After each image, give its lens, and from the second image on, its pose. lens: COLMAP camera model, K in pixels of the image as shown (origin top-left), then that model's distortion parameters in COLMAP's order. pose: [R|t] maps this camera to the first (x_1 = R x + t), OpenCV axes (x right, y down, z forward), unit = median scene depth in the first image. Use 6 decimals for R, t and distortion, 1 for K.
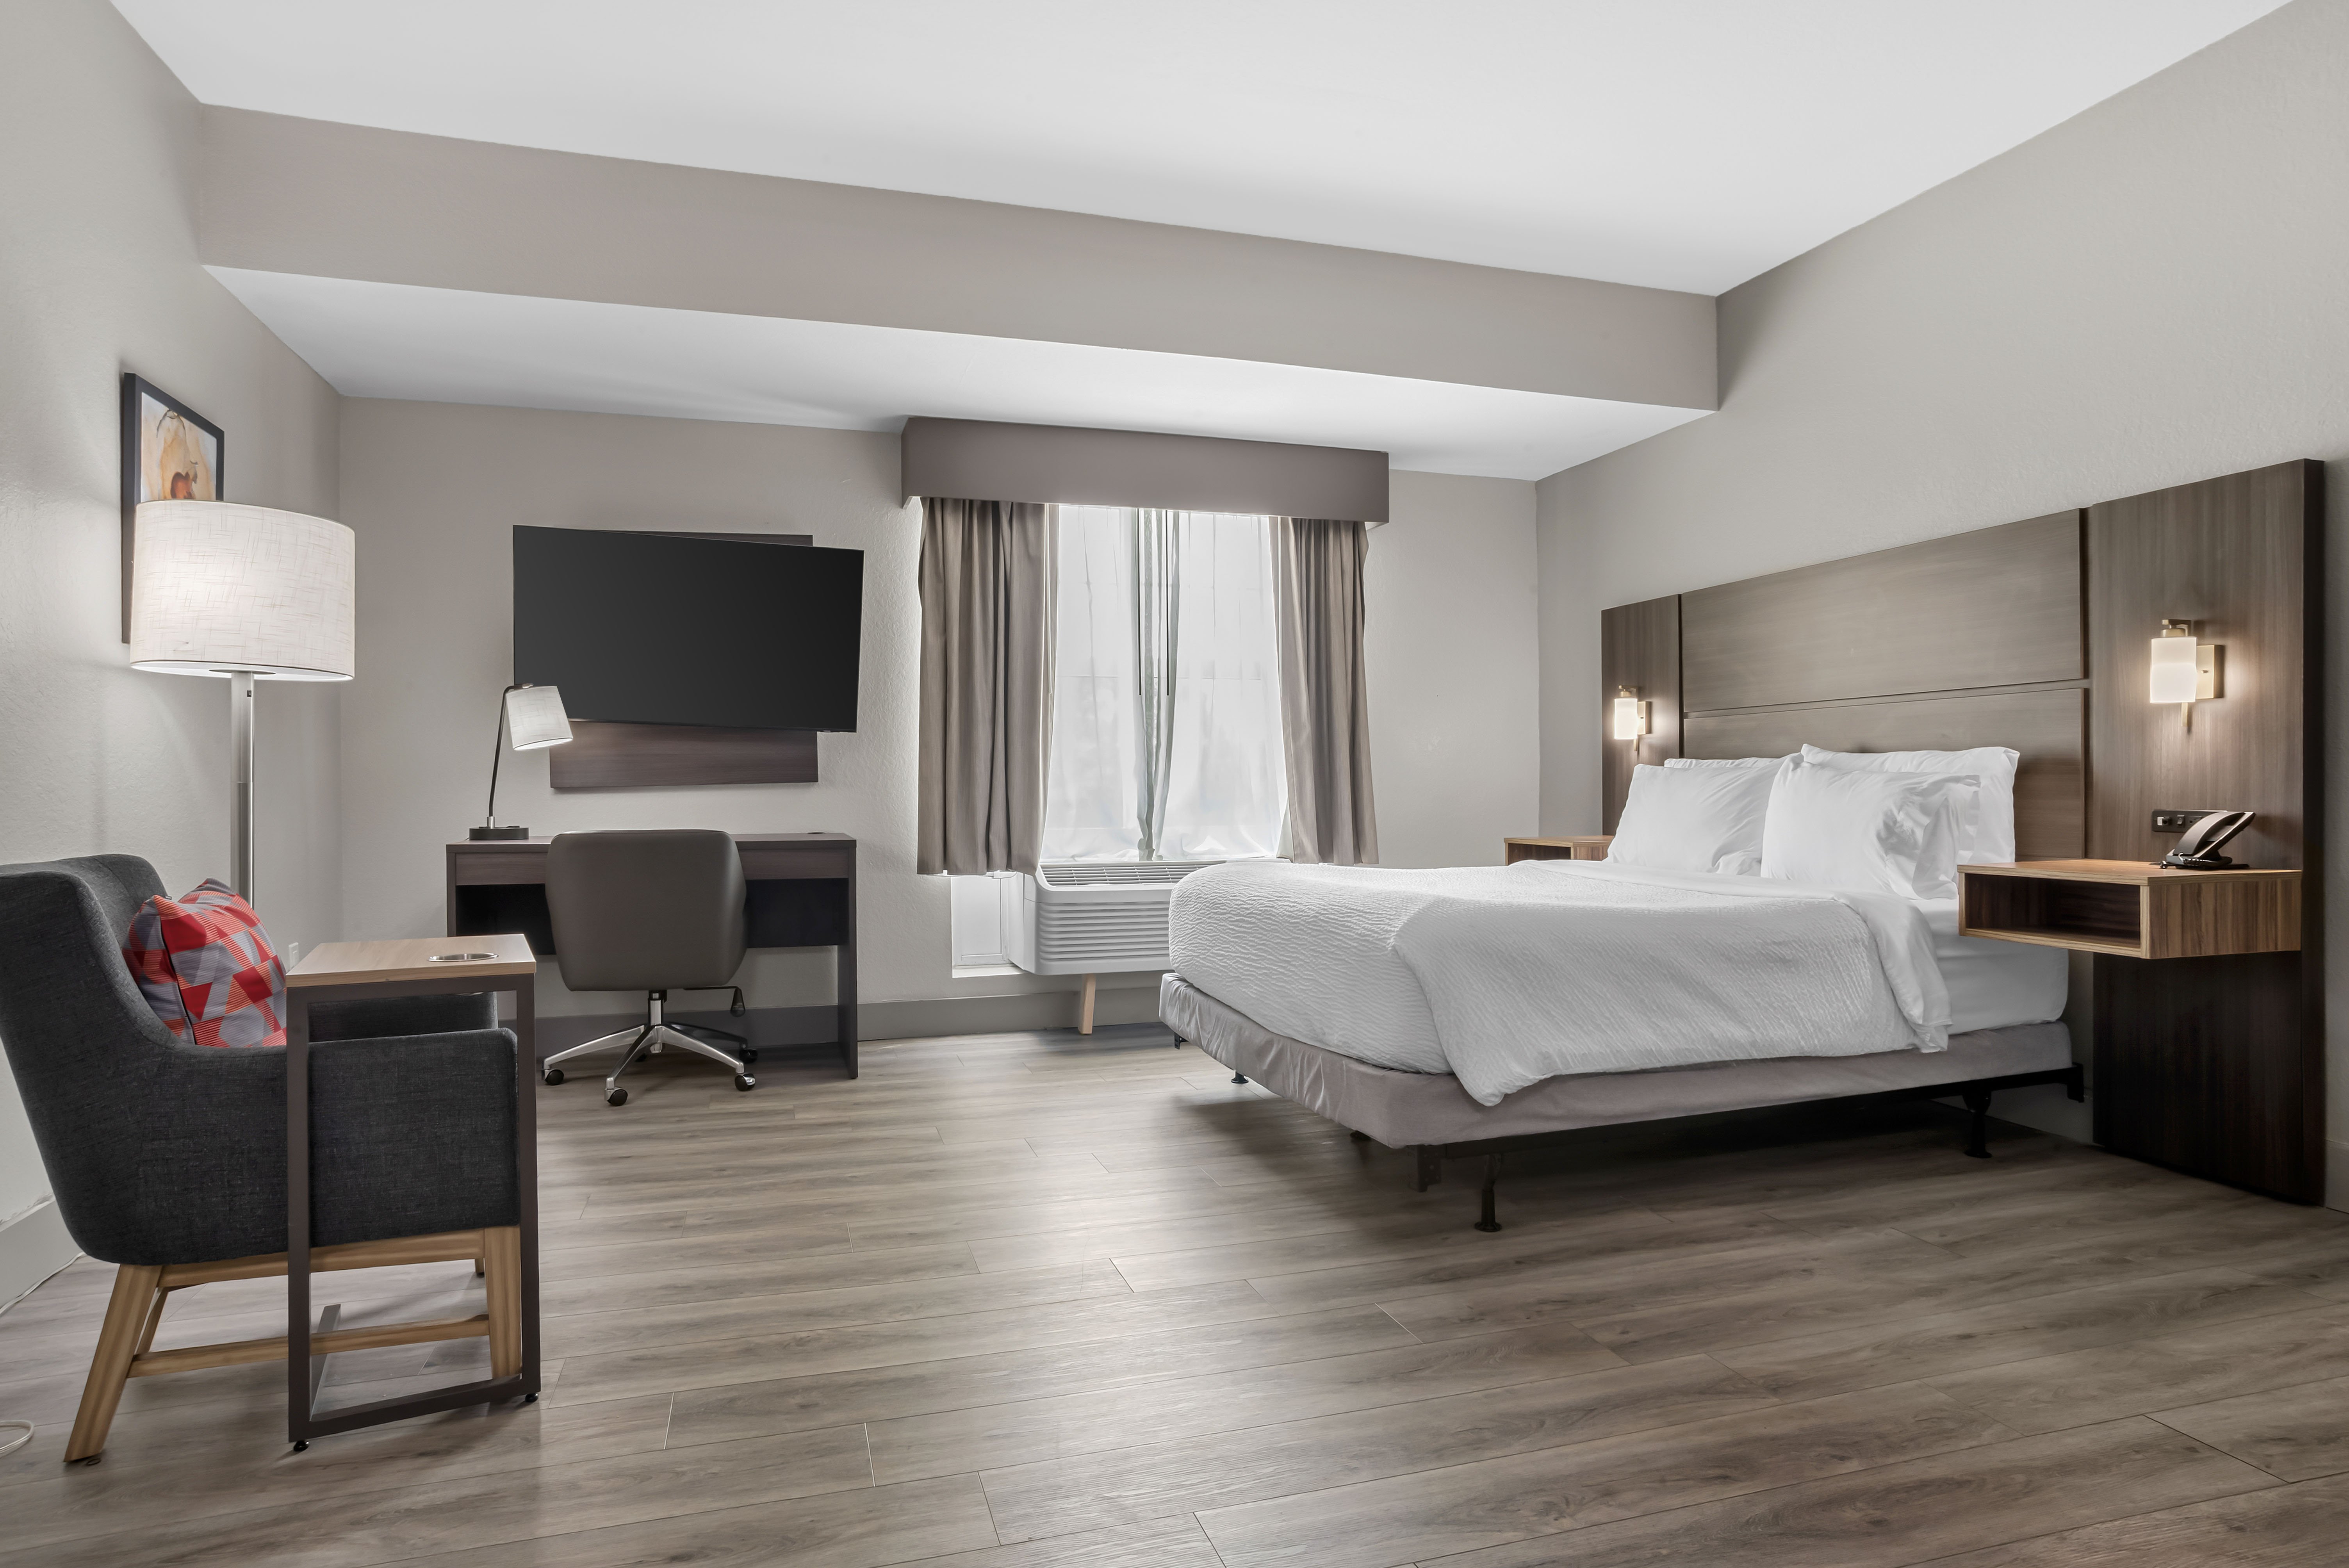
lens RADIAL K [[1244.4, 0, 1174.5], [0, 1244.4, 784.0], [0, 0, 1]] dist [-0.032780, 0.000286]
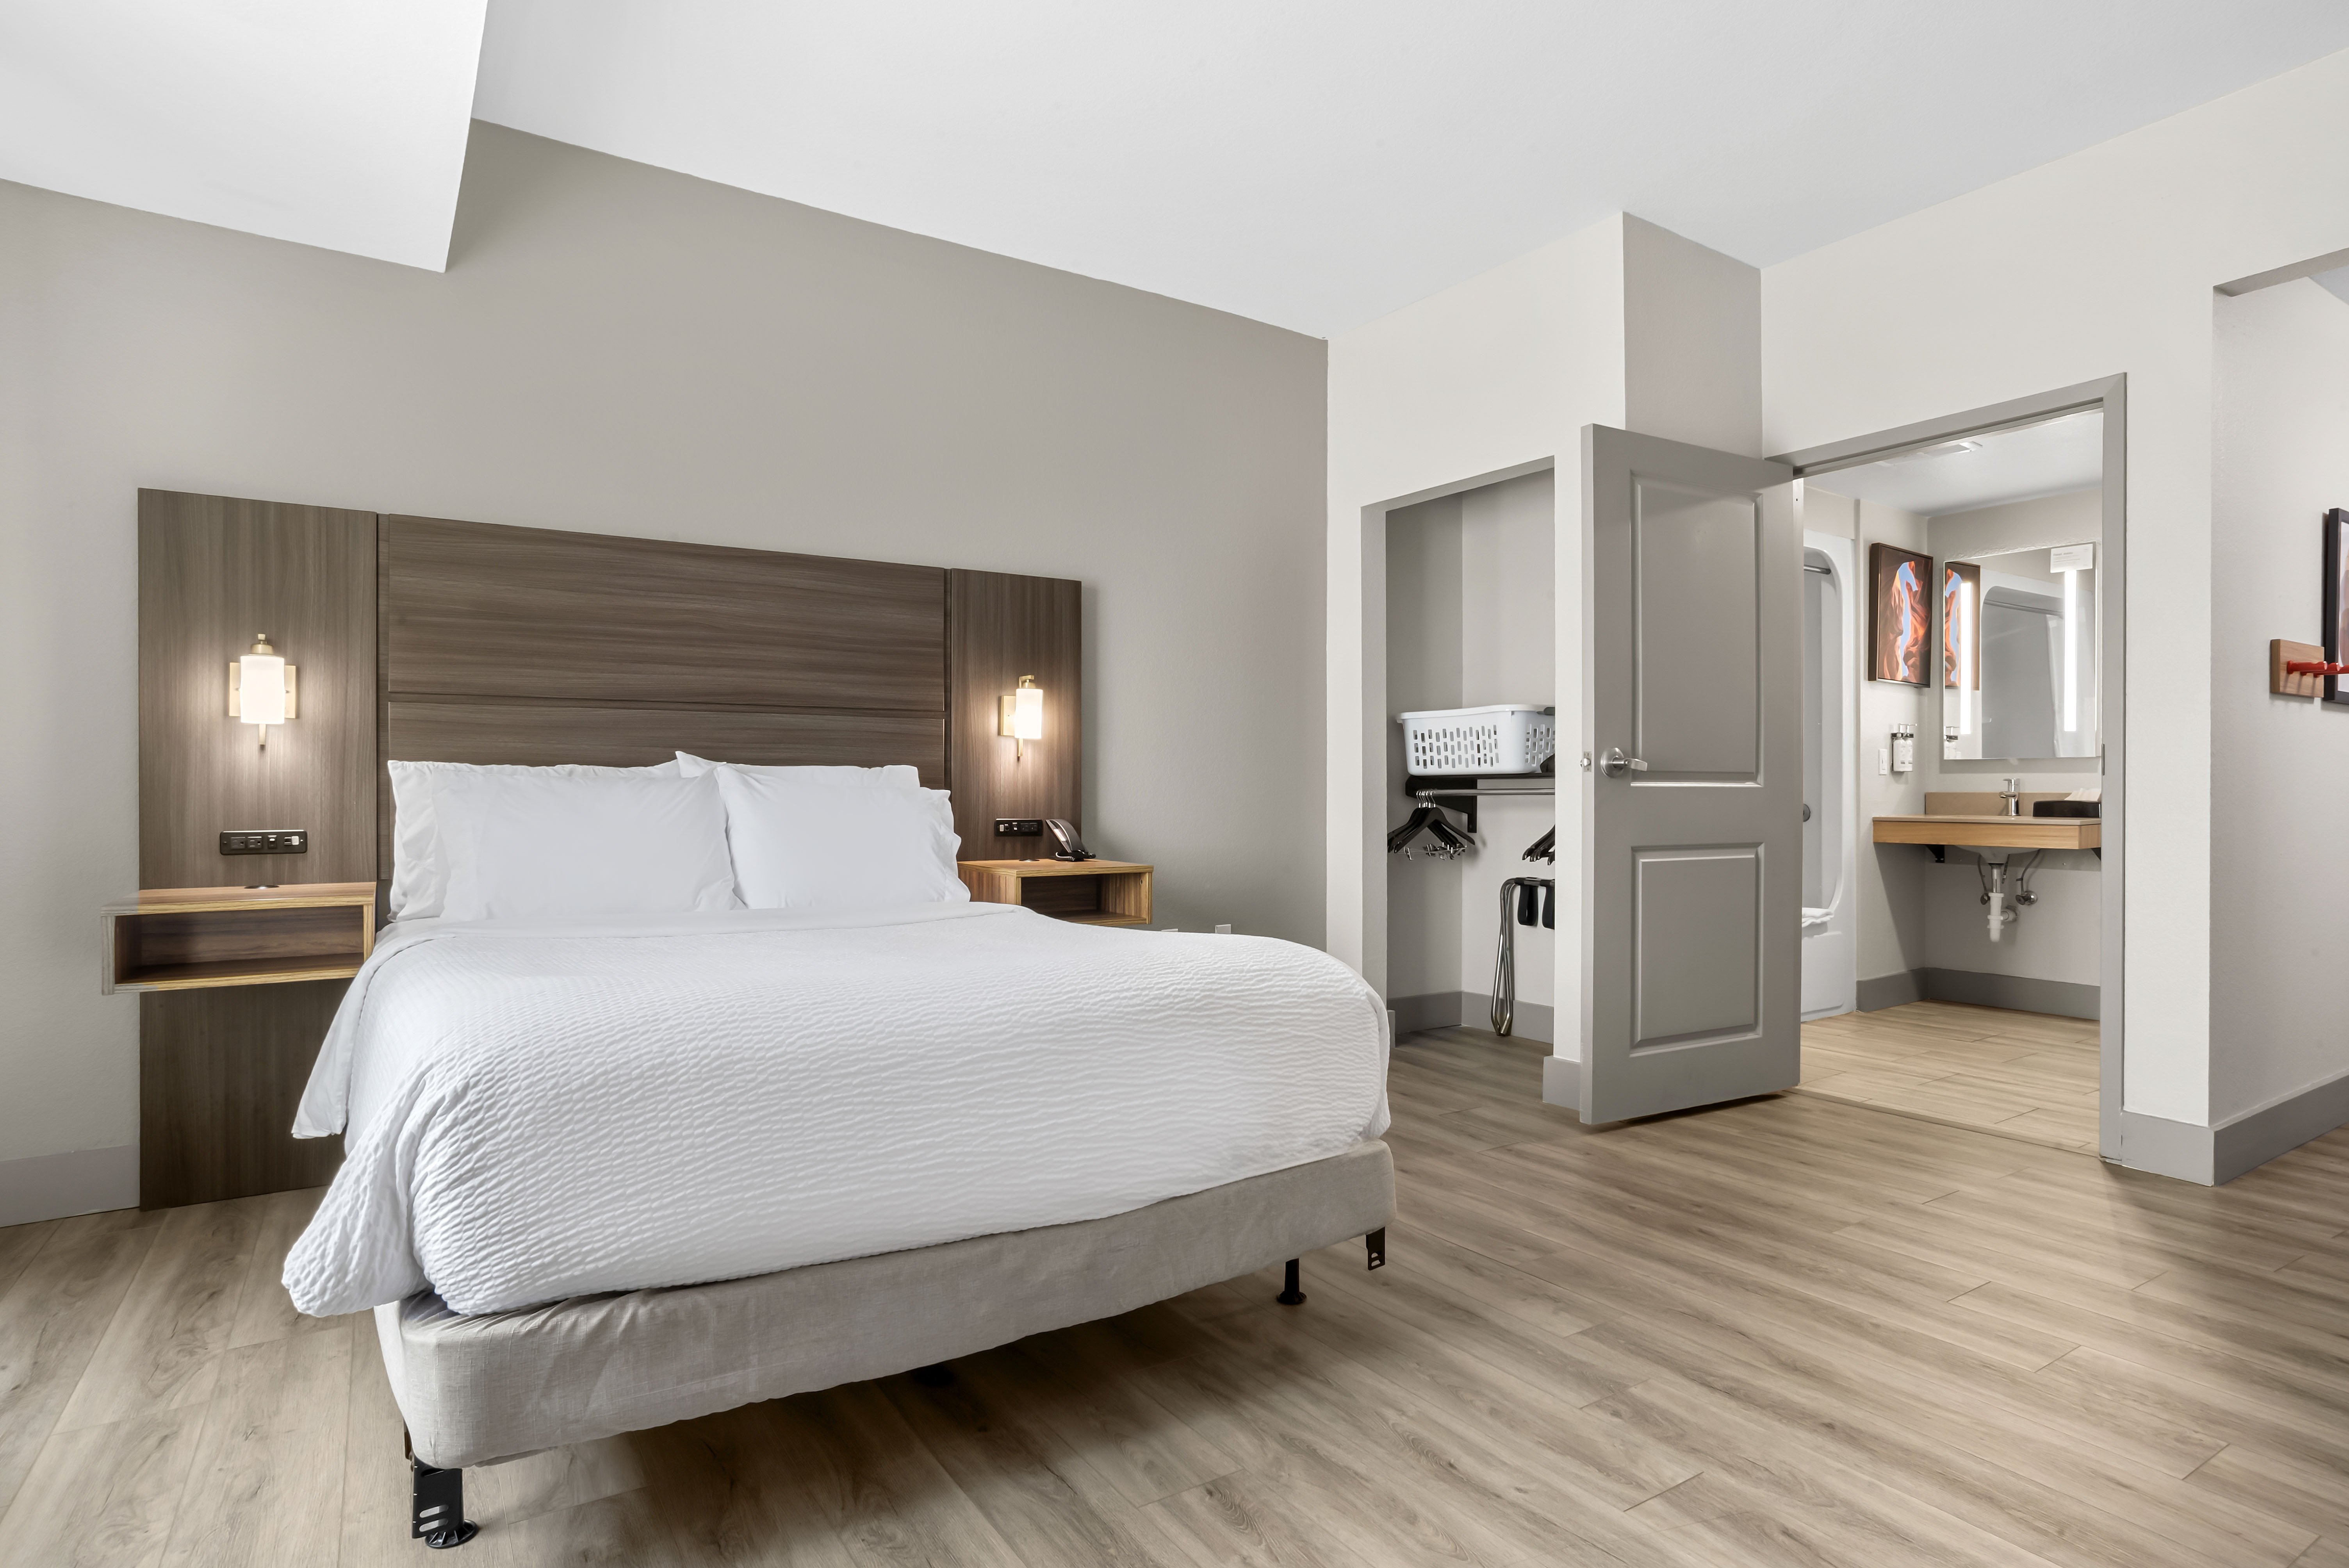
lens RADIAL K [[1244.4, 0, 1174.5], [0, 1244.4, 784.0], [0, 0, 1]] dist [-0.032780, 0.000286]
pose [[-0.255113, 0.004020, 0.966903, -0.646800], [-0.001864, 0.999987, -0.004650, -0.013637], [-0.966909, -0.002988, -0.255102, 1.417416]]
